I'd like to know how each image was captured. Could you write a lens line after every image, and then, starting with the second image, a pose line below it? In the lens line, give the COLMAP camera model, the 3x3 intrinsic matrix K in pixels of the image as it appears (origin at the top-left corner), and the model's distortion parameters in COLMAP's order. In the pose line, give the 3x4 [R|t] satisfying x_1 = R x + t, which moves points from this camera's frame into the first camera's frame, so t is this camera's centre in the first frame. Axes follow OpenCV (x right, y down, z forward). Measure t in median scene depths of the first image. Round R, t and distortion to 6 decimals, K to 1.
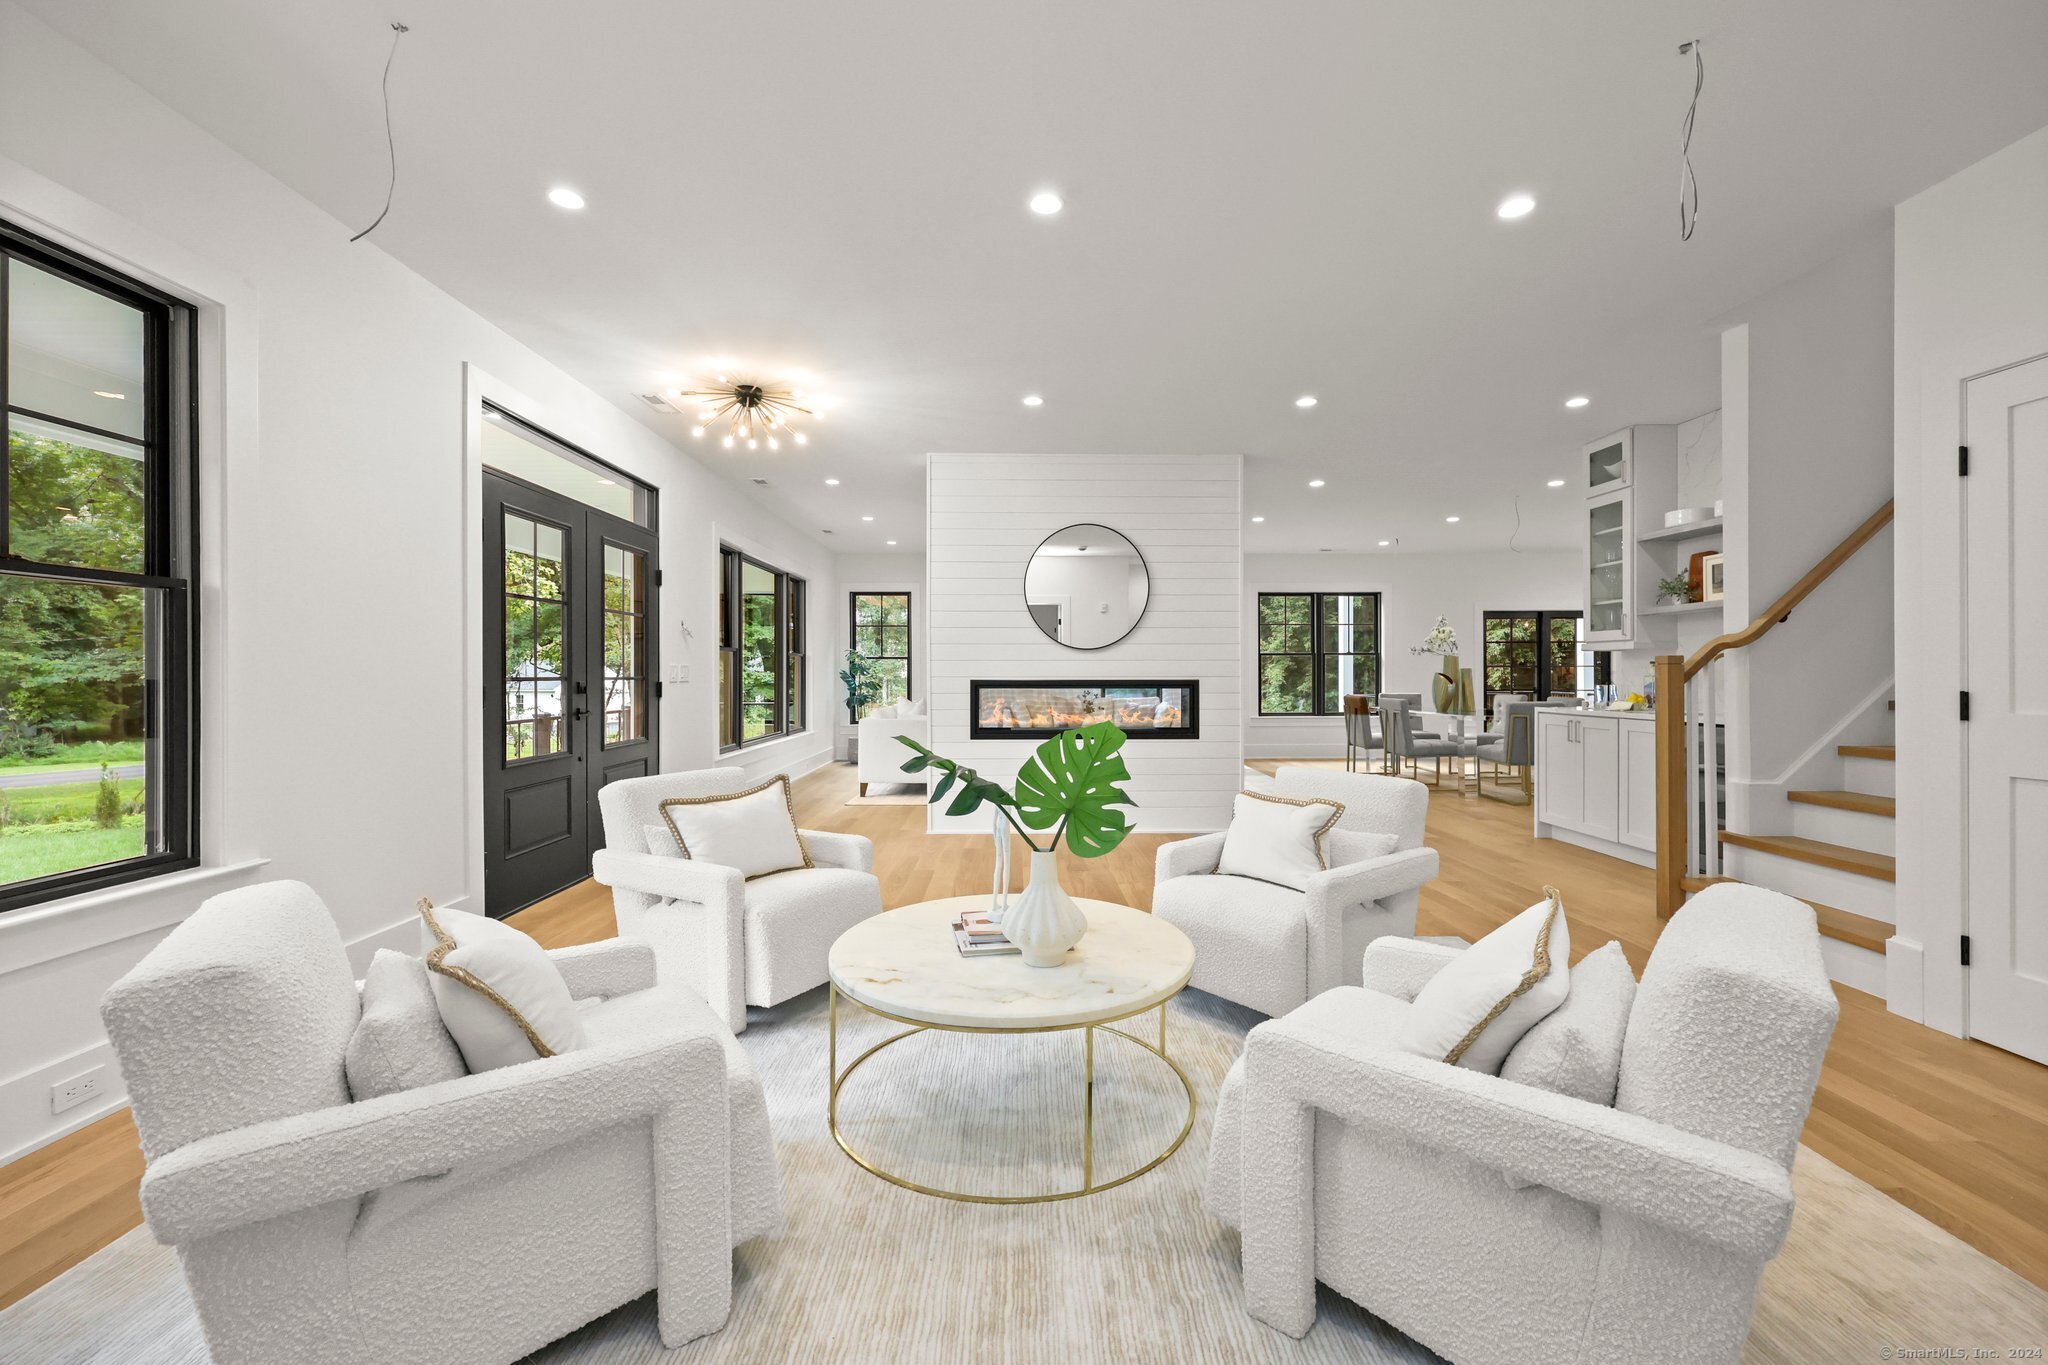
lens RADIAL K [[828.4, 0, 1019.4], [0, 828.4, 672.1], [0, 0, 1]] dist [-0.000323, -0.000194]
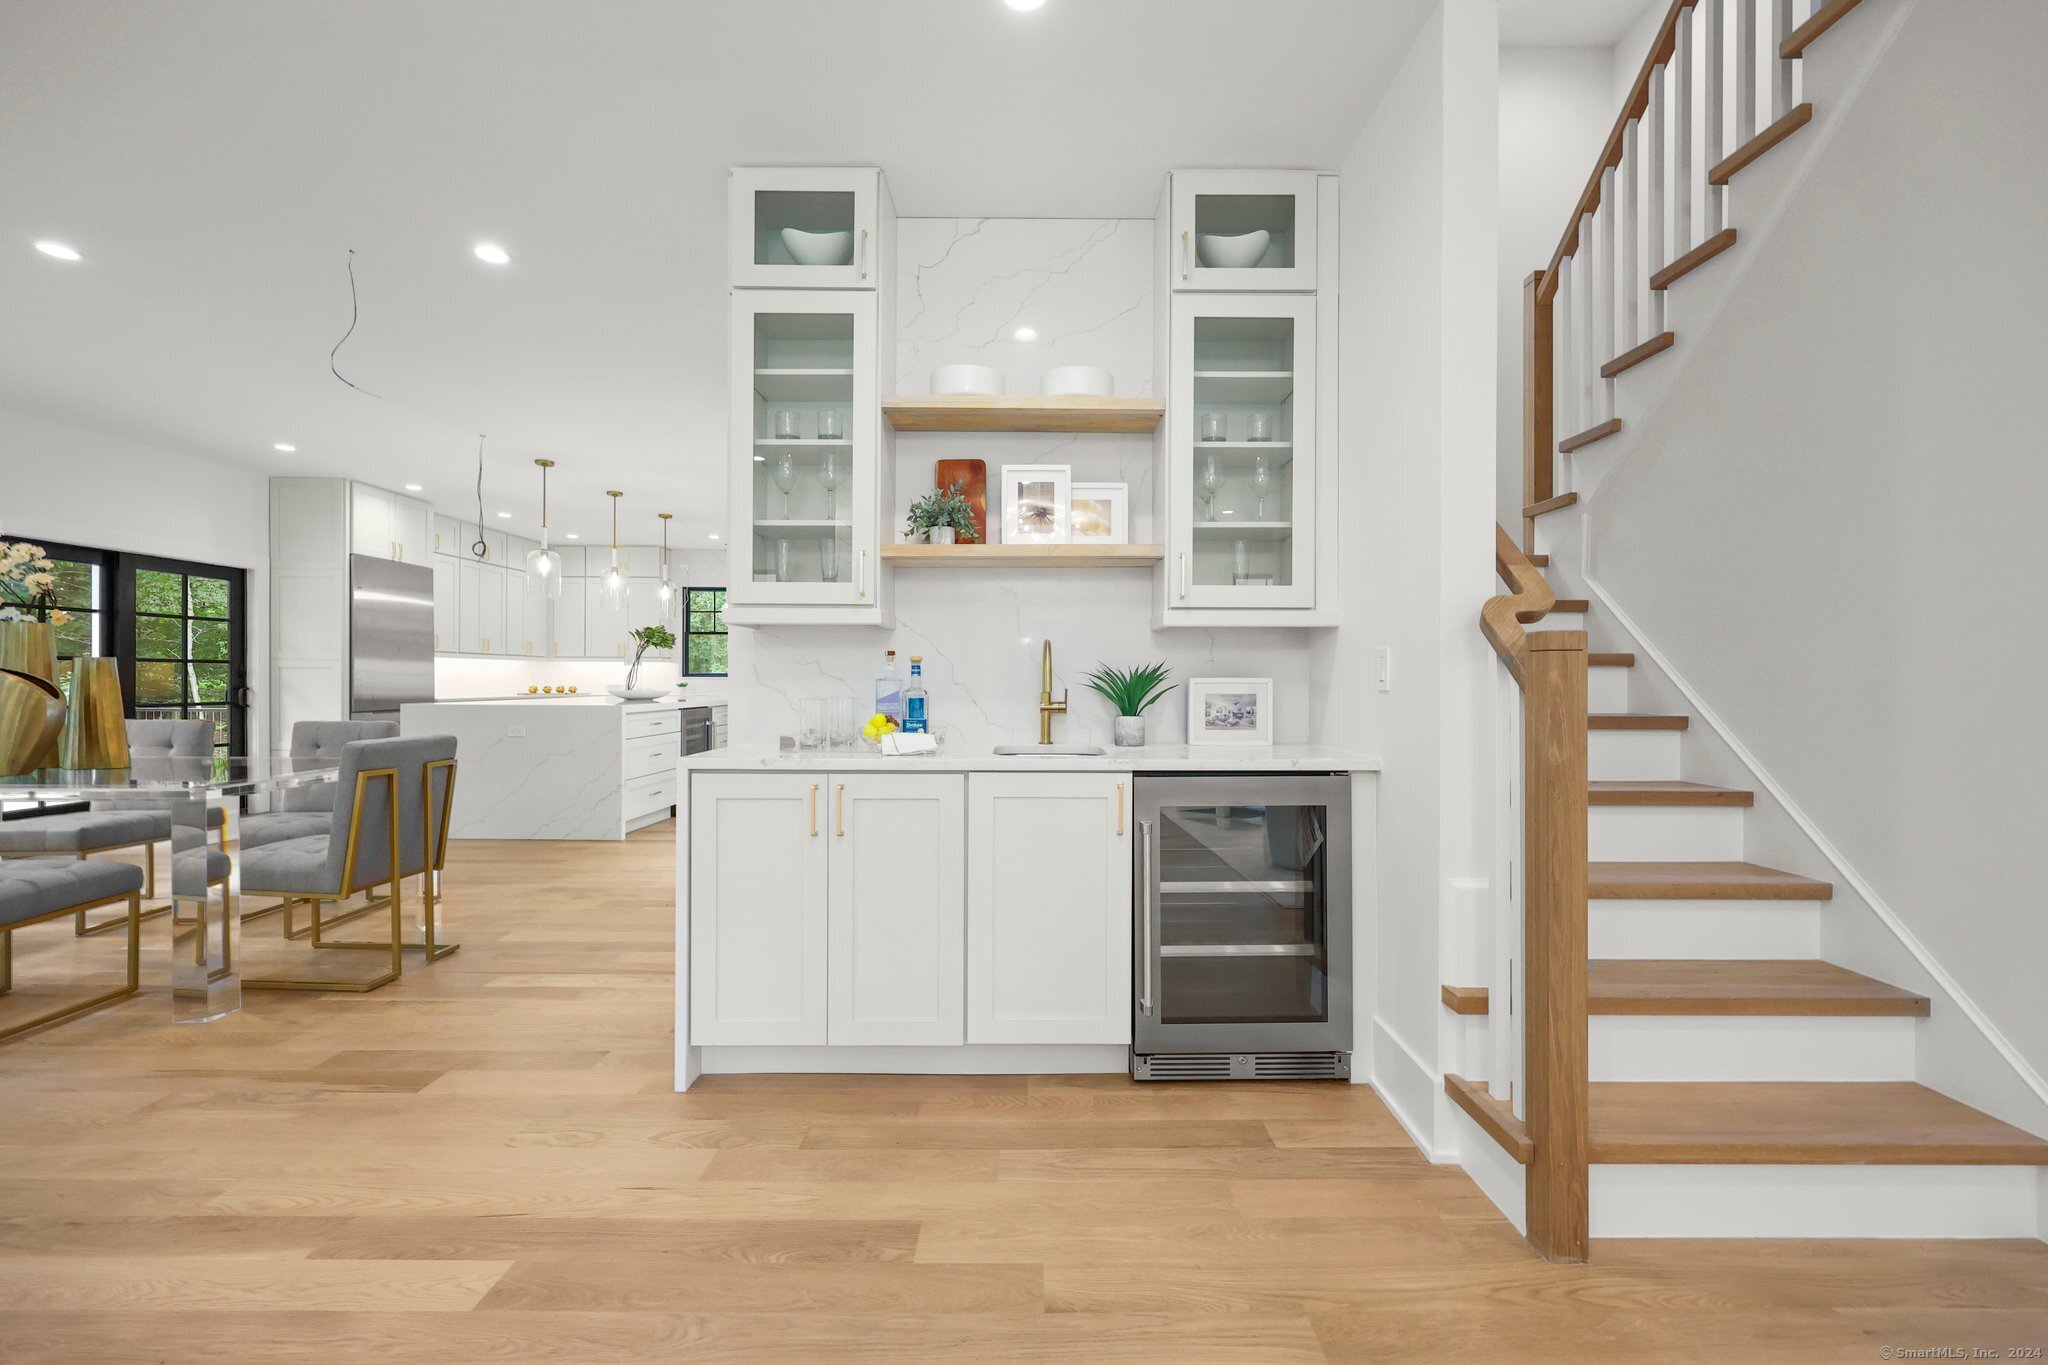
lens RADIAL K [[828.4, 0, 1030.6], [0, 828.4, 678.4], [0, 0, 1]] dist [-0.000323, -0.000194]
pose [[0.002184, 0.003693, 0.999991, 0.245639], [-0.006929, 0.999969, -0.003678, 0.005466], [-0.999974, -0.006921, 0.002210, 0.884084]]
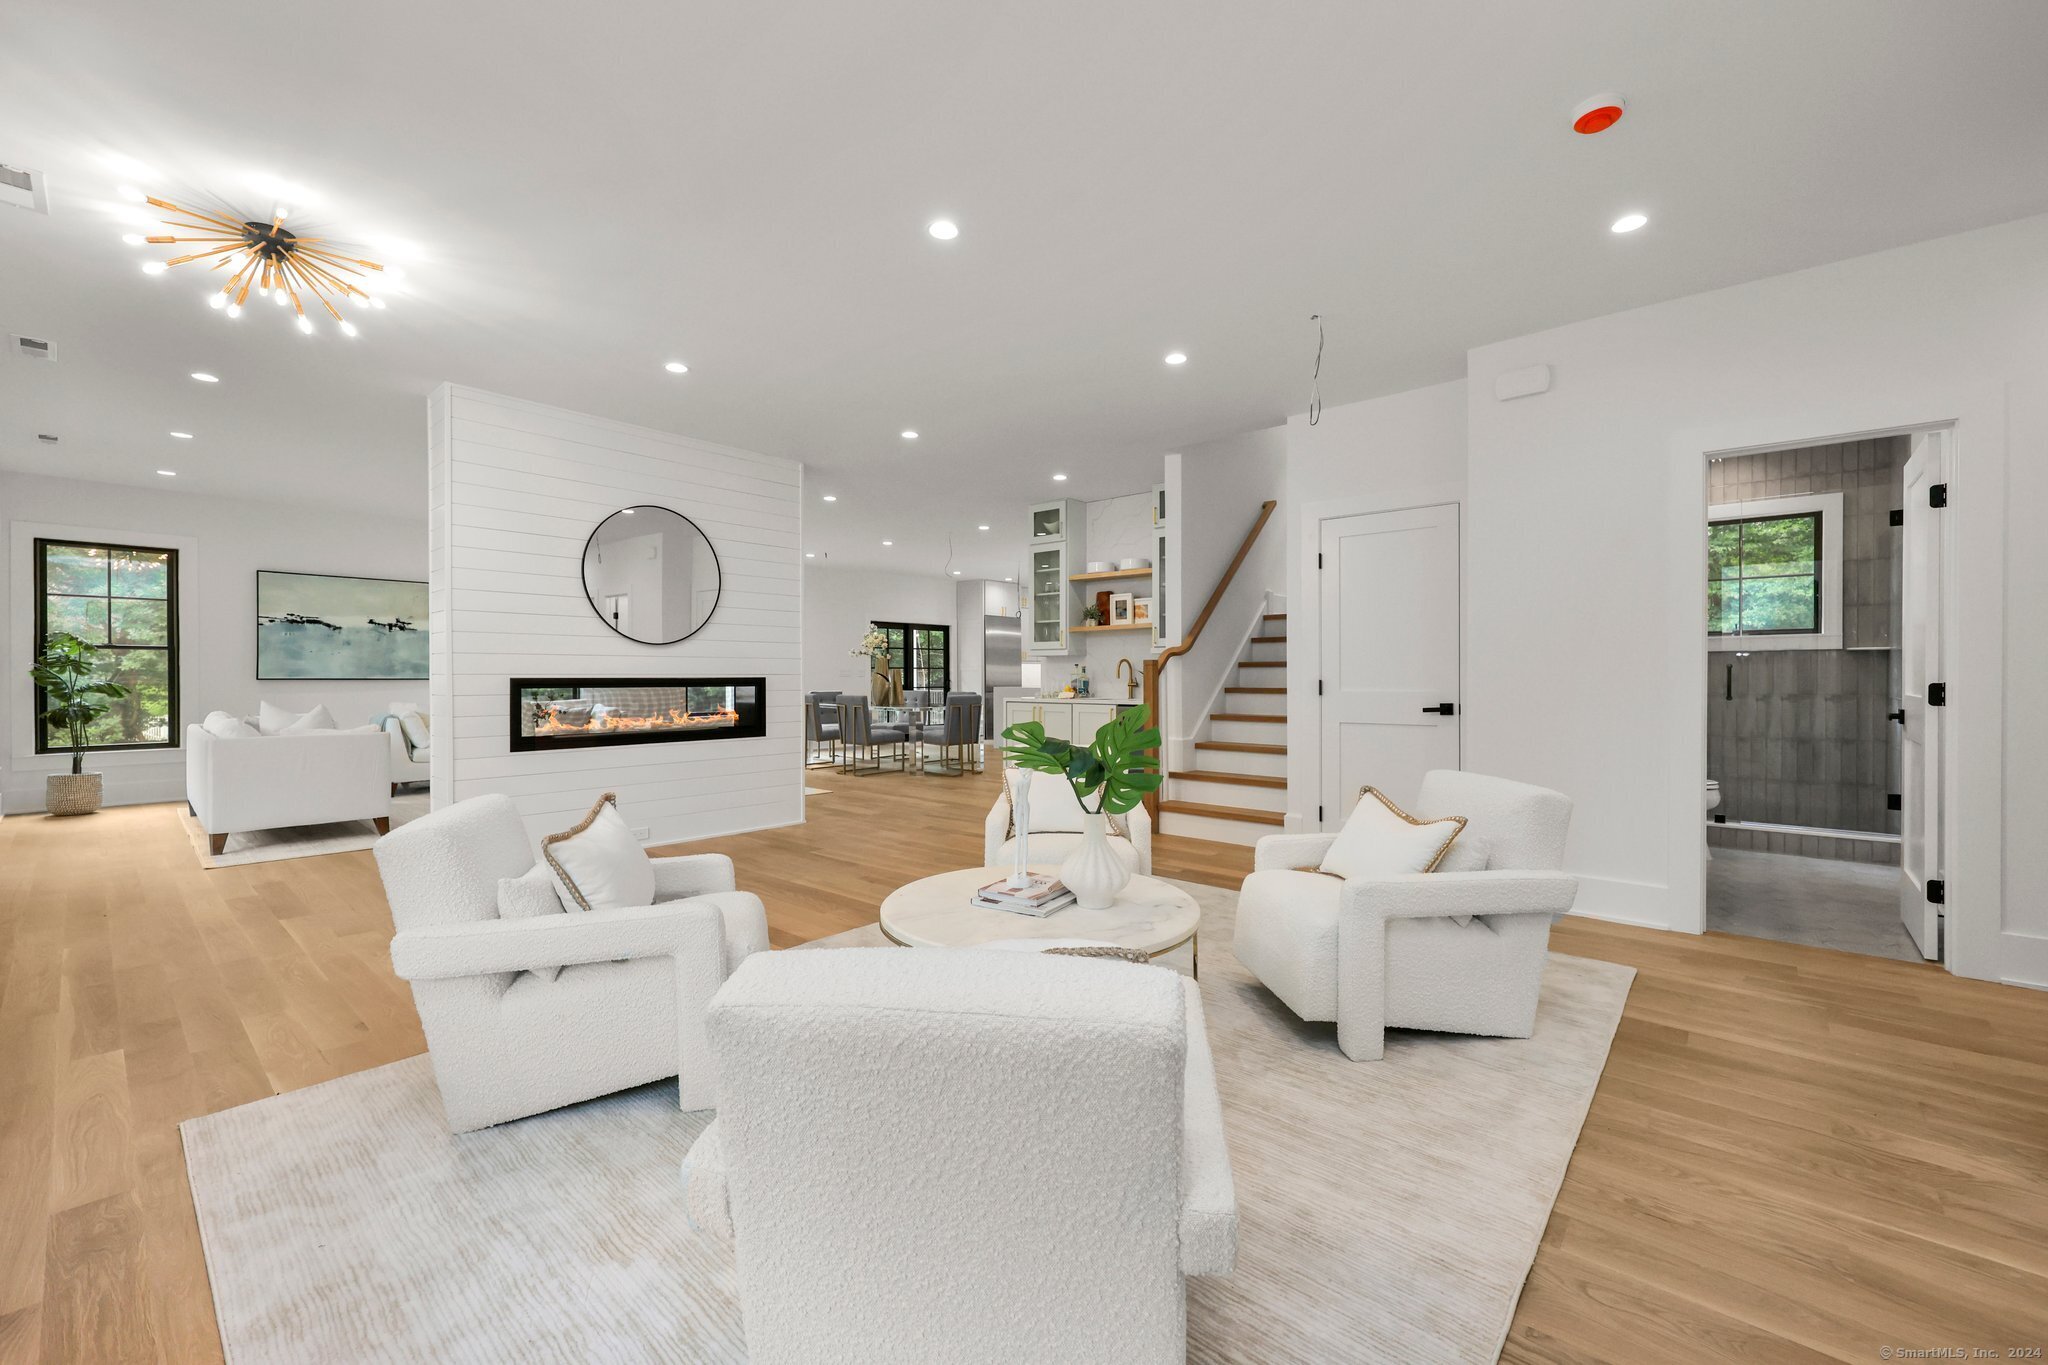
lens RADIAL K [[828.4, 0, 1016.6], [0, 828.4, 674.0], [0, 0, 1]] dist [-0.000323, -0.000194]
pose [[0.668621, 0.001671, 0.743602, -0.364913], [-0.001869, 0.999998, -0.000566, 0.005419], [-0.743601, -0.001011, 0.668622, 0.109313]]
